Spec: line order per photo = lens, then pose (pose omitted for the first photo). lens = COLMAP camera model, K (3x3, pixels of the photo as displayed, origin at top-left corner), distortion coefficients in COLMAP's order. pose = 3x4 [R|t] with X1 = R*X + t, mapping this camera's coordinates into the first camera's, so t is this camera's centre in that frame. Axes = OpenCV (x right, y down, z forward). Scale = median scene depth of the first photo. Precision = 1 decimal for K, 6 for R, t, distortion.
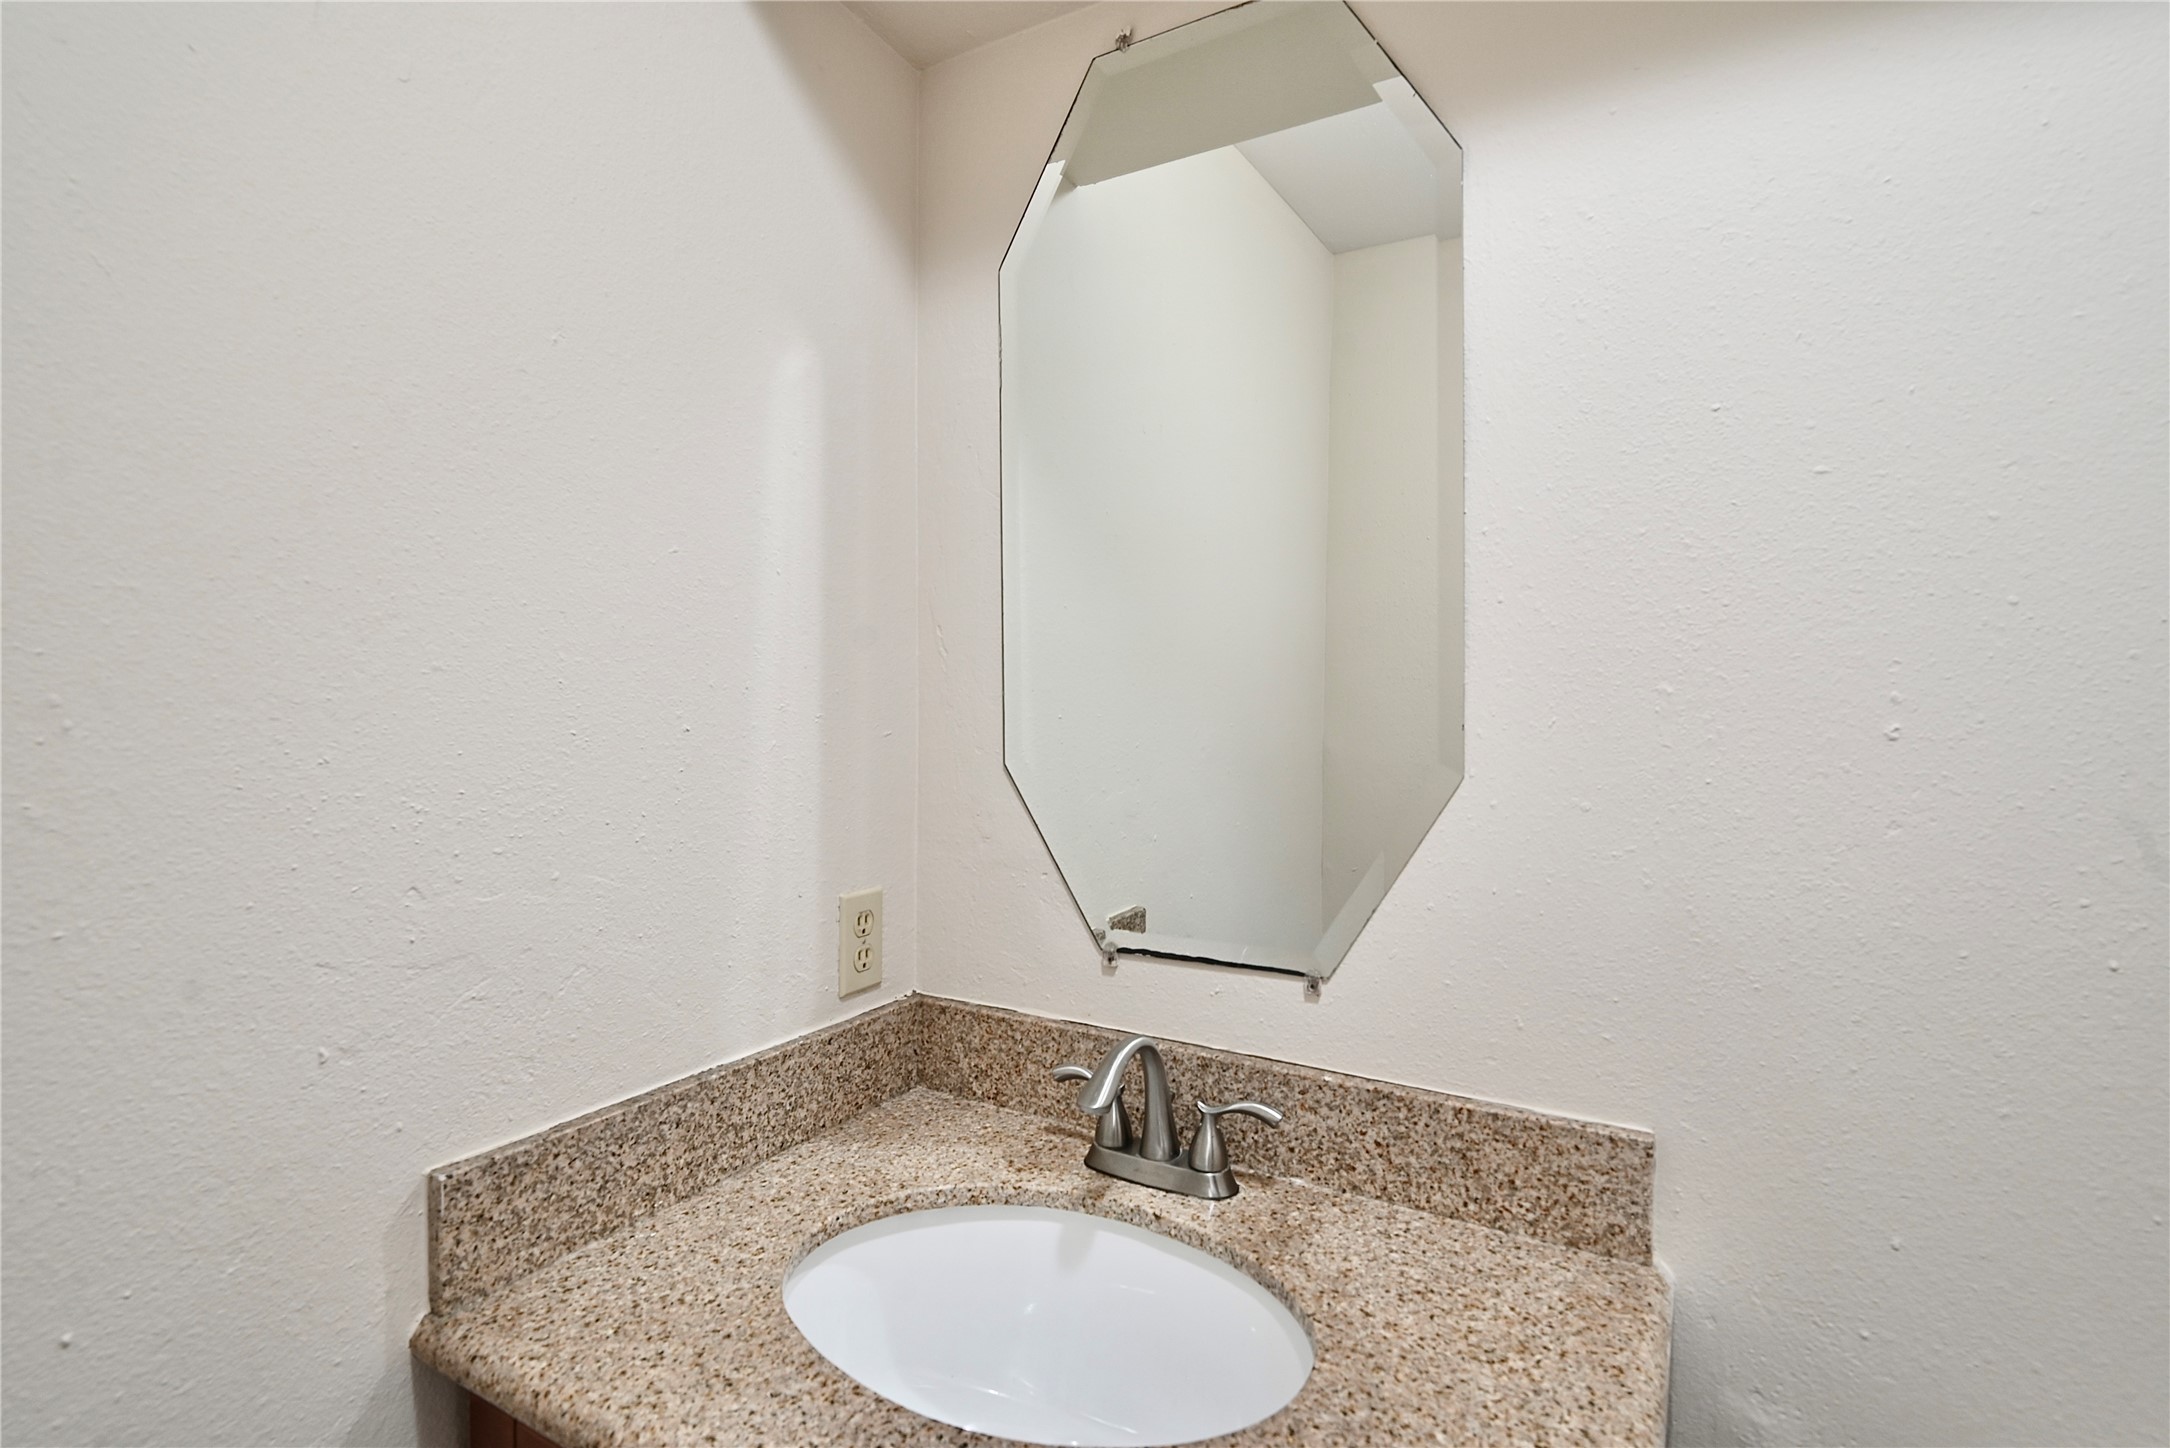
lens RADIAL K [[1015.1, 0, 1072.9], [0, 1015.1, 715.6], [0, 0, 1]] dist [-0.007285, -0.001173]
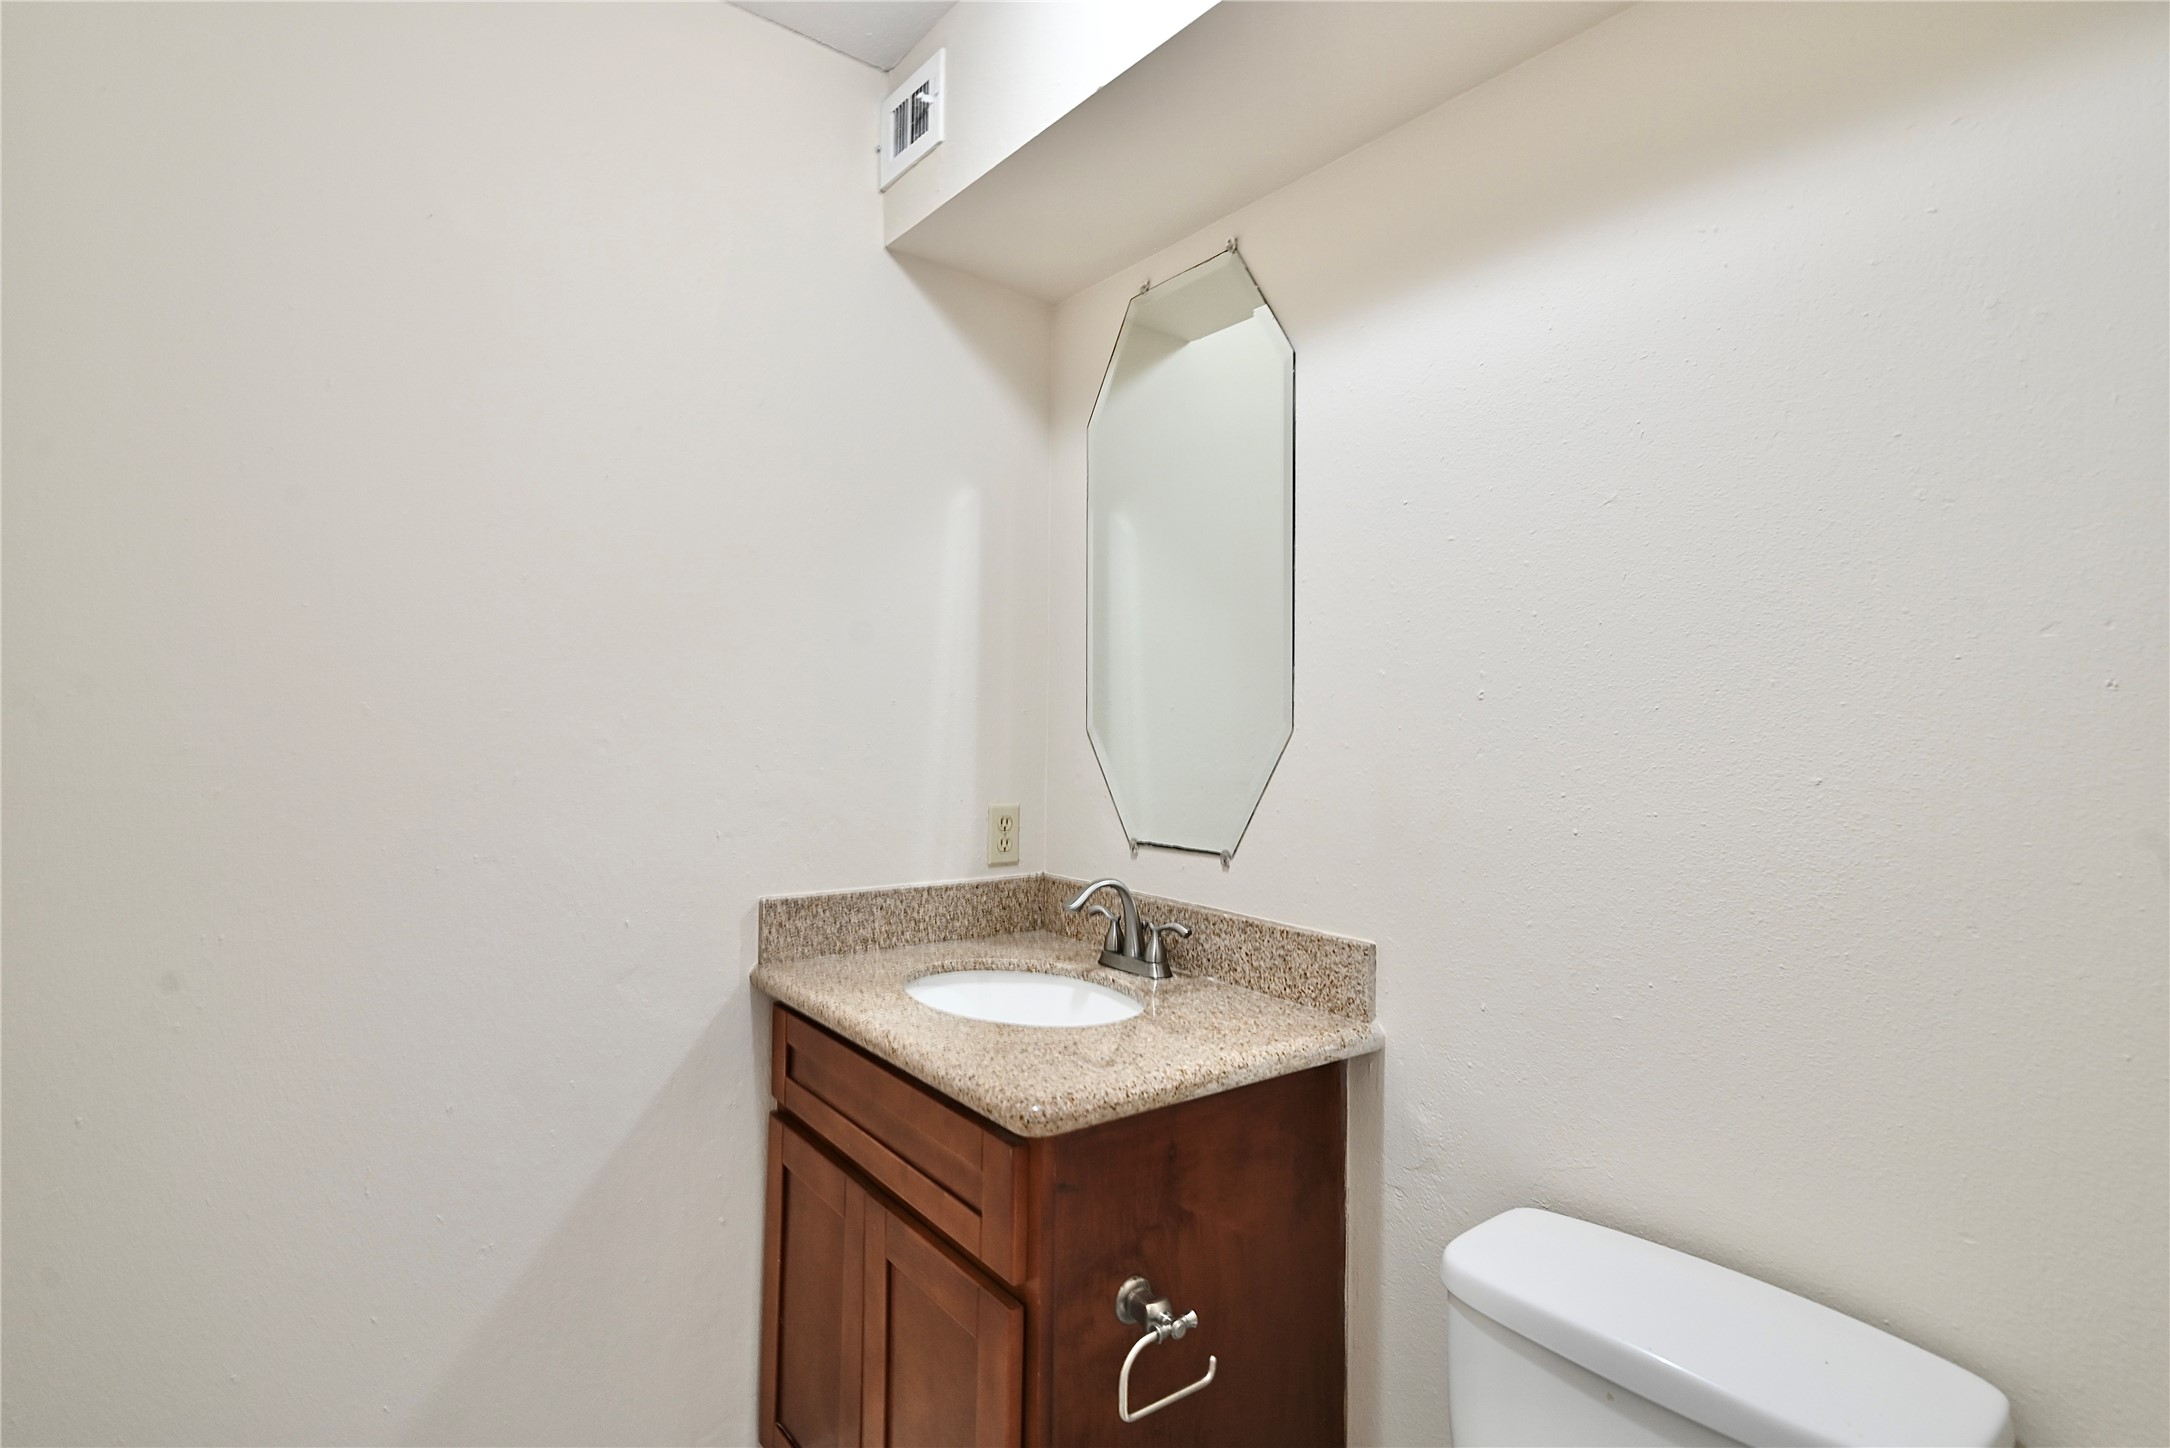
lens RADIAL K [[1015.1, 0, 1095.2], [0, 1015.1, 722.1], [0, 0, 1]] dist [-0.007285, -0.001173]
pose [[0.930654, 0.008257, -0.365807, 0.650709], [-0.017228, 0.999625, -0.021267, 0.083836], [0.365494, 0.026094, 0.930448, -0.608757]]
